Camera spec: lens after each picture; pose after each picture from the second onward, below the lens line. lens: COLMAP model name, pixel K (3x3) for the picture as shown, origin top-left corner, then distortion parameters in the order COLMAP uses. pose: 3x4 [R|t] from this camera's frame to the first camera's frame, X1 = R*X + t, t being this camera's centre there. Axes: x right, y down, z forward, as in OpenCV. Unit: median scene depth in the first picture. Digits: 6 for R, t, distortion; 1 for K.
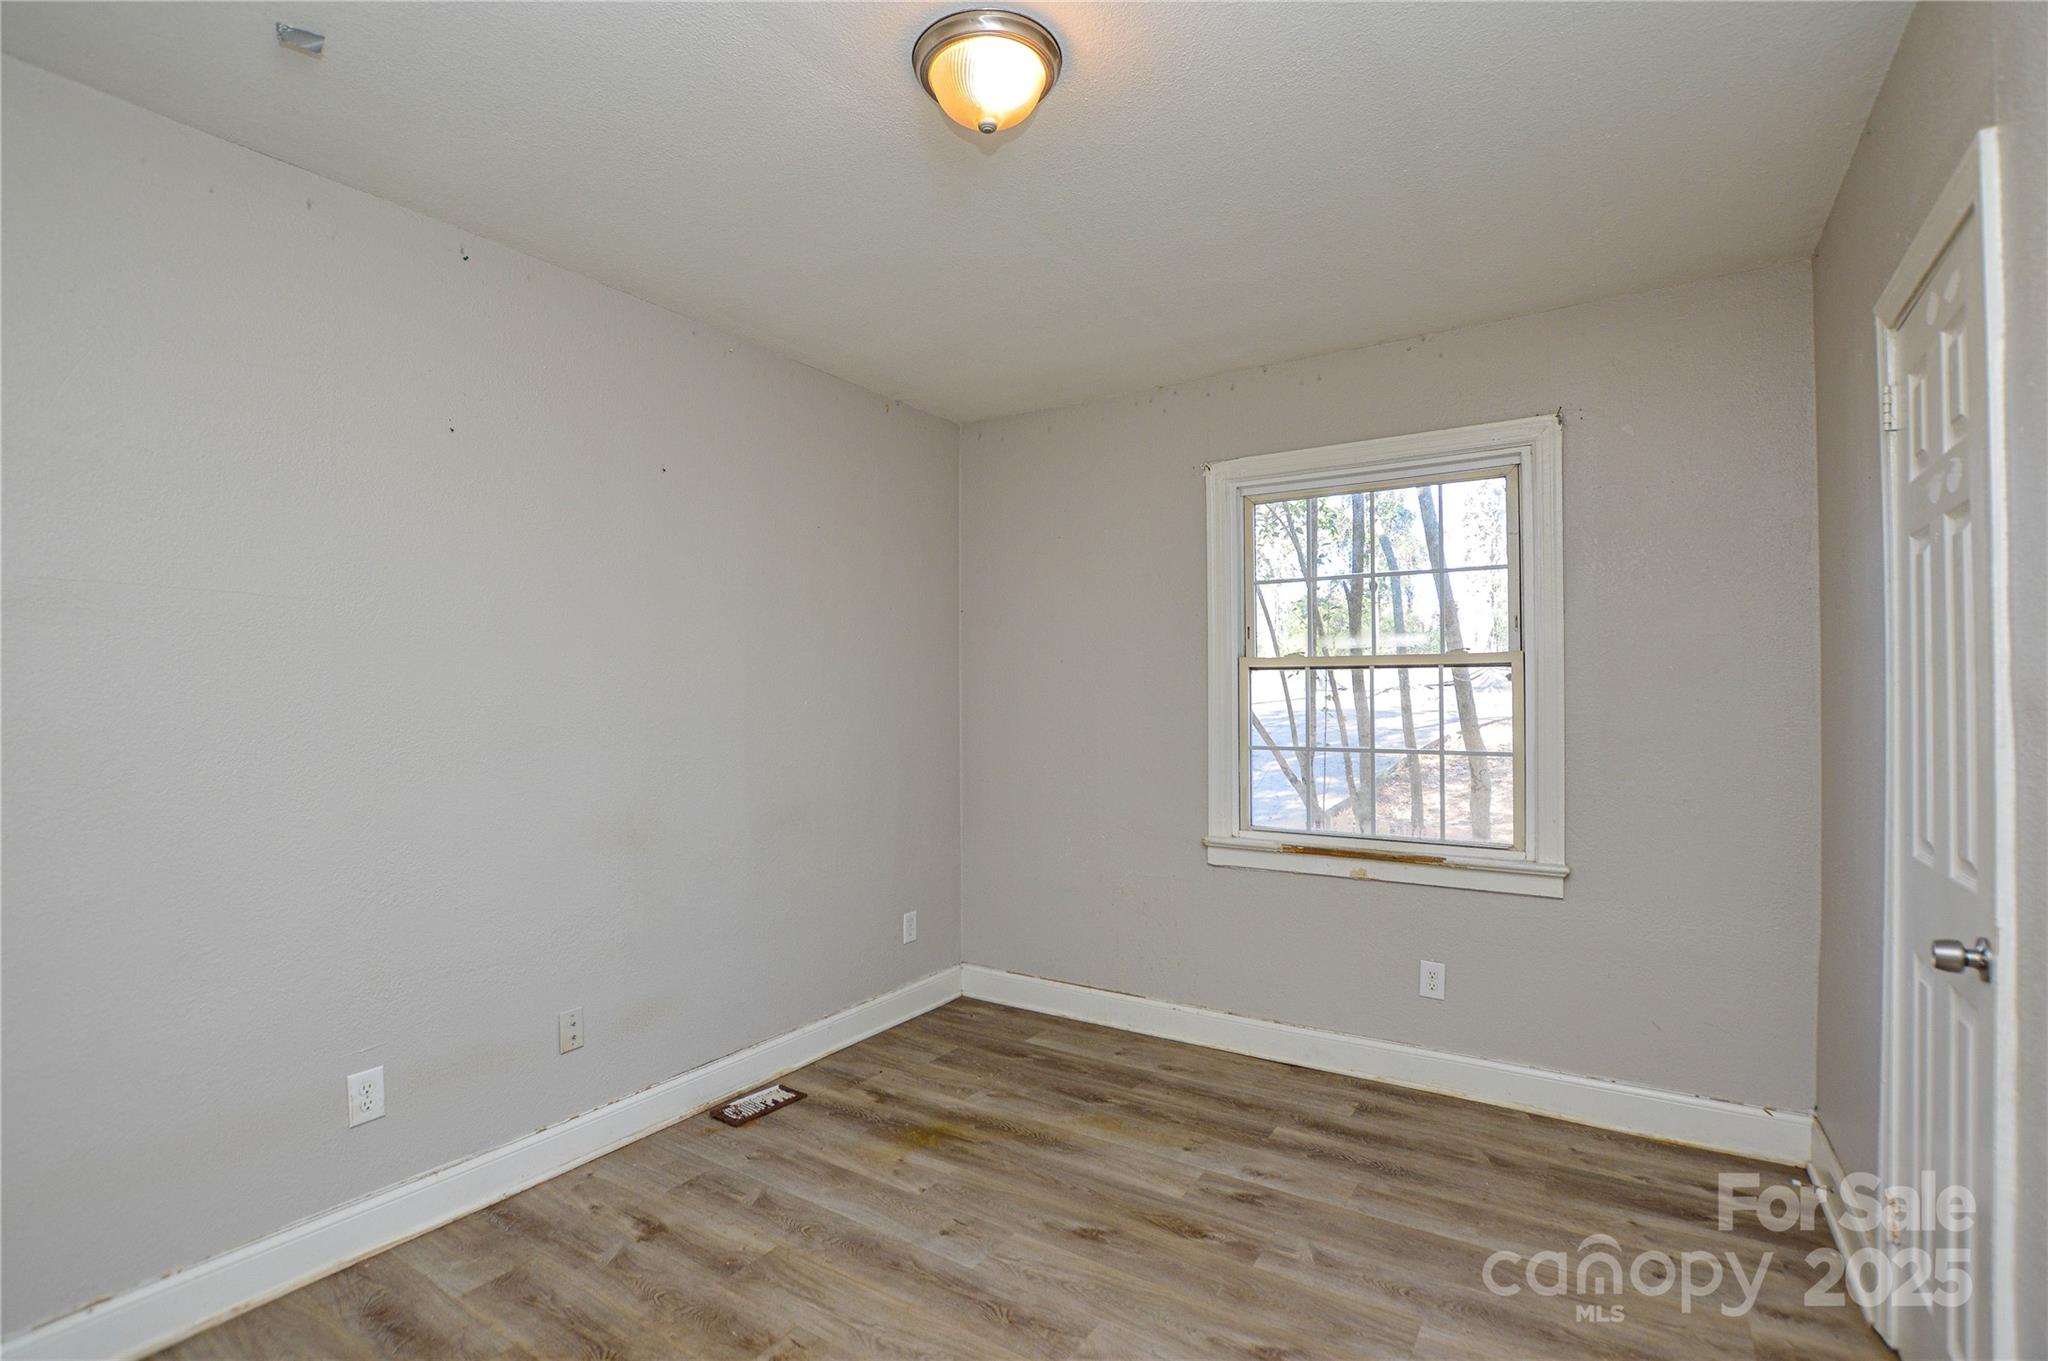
lens RADIAL K [[919.5, 0, 1028.1], [0, 919.5, 692.0], [0, 0, 1]] dist [-0.028443, 0.000808]
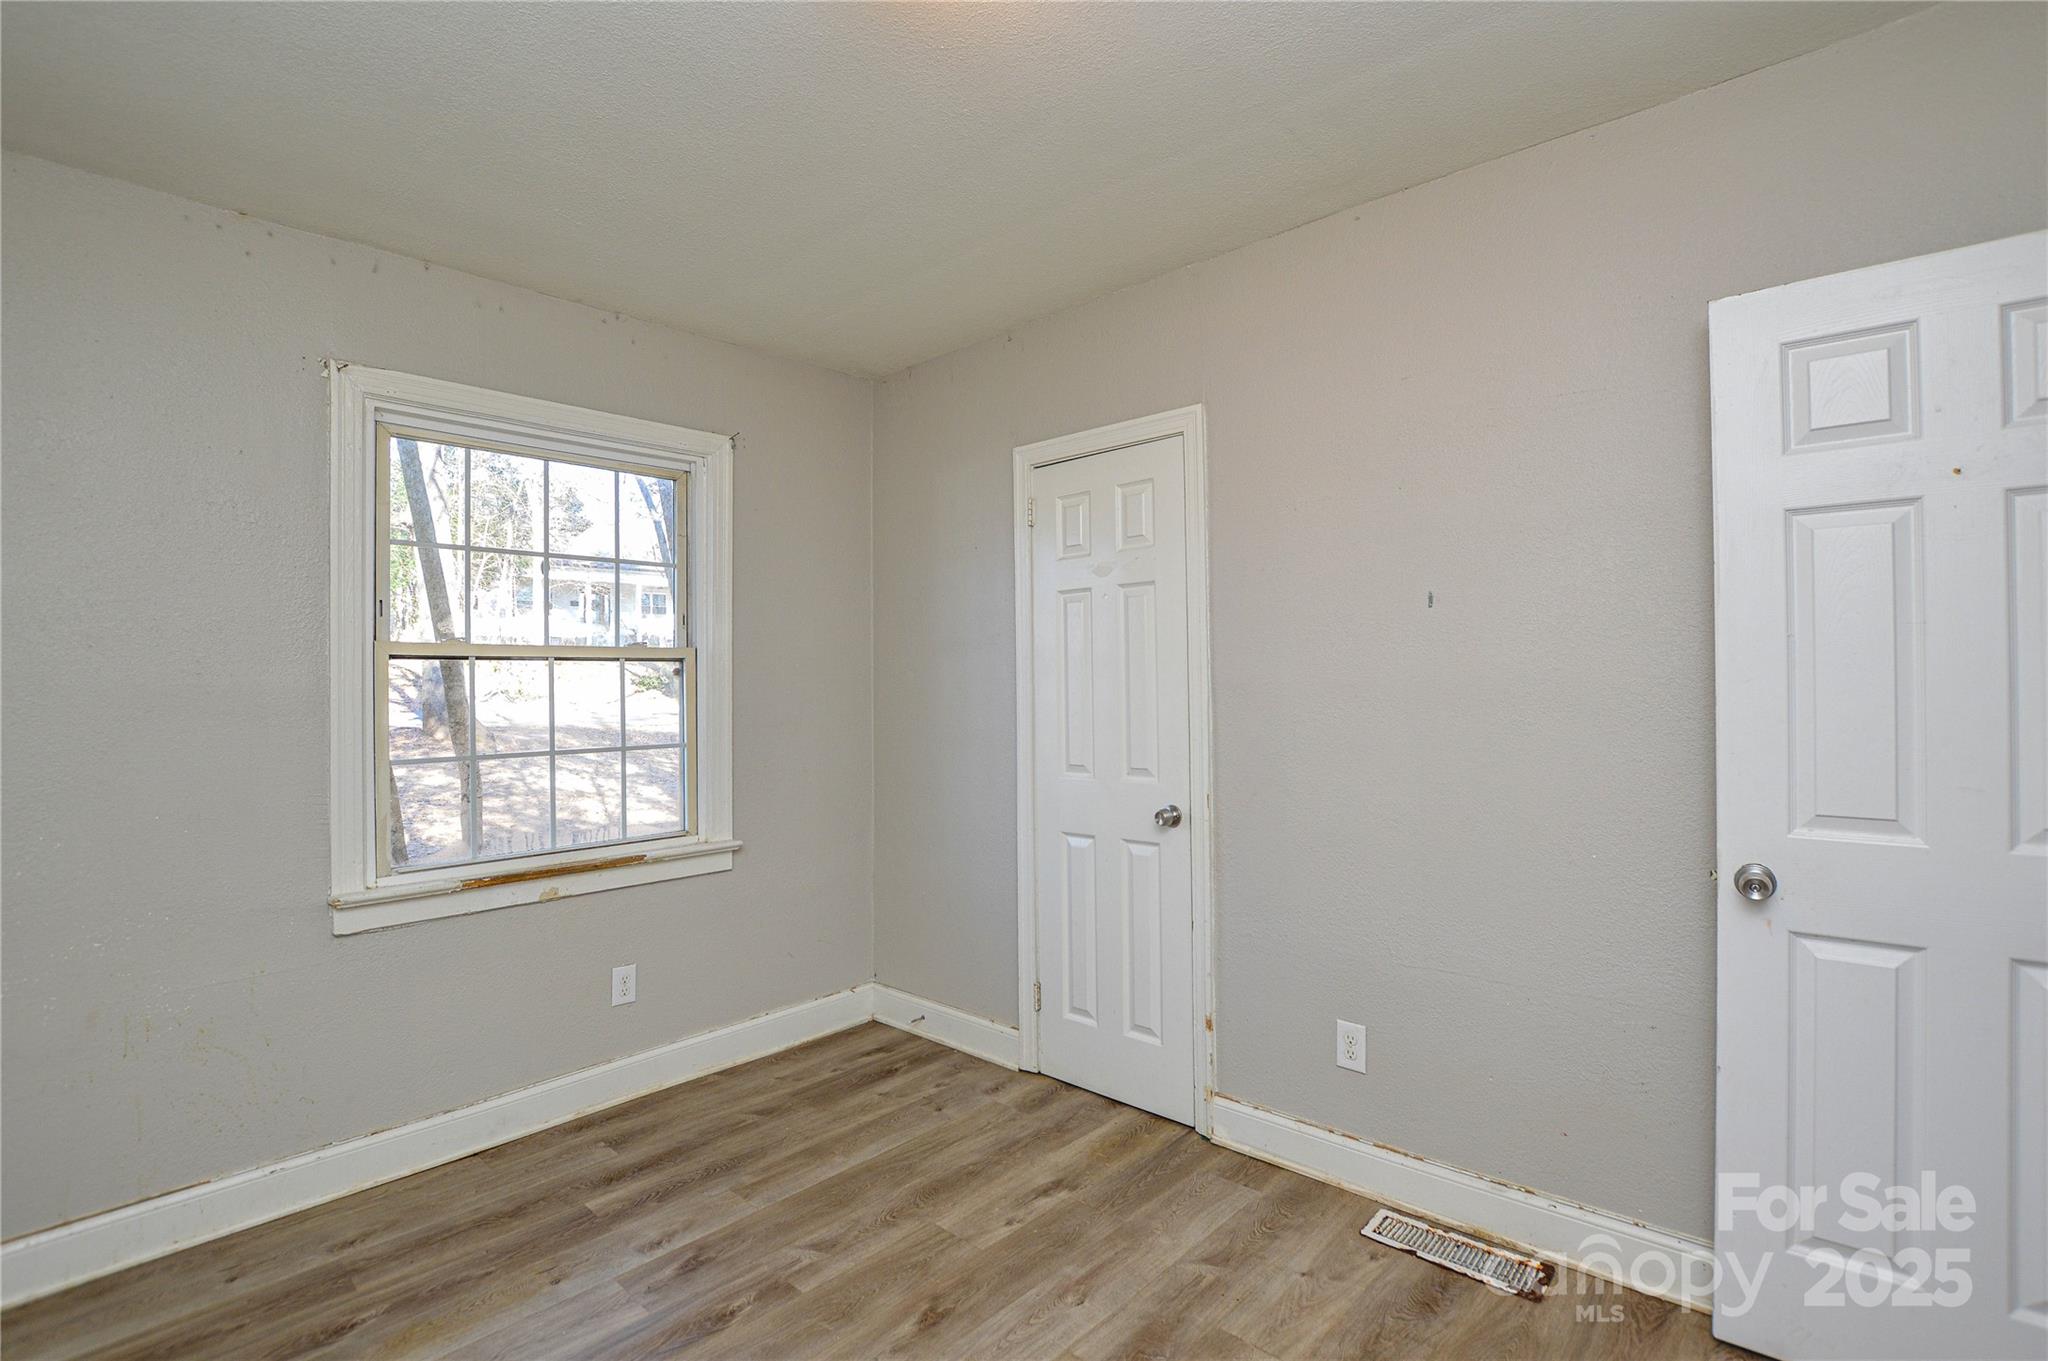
lens RADIAL K [[919.5, 0, 1038.8], [0, 919.5, 683.7], [0, 0, 1]] dist [-0.028443, 0.000808]
pose [[0.176751, -0.000458, 0.984256, -0.459870], [0.007351, 0.999973, -0.000855, 0.001078], [-0.984228, 0.007386, 0.176749, 0.424570]]
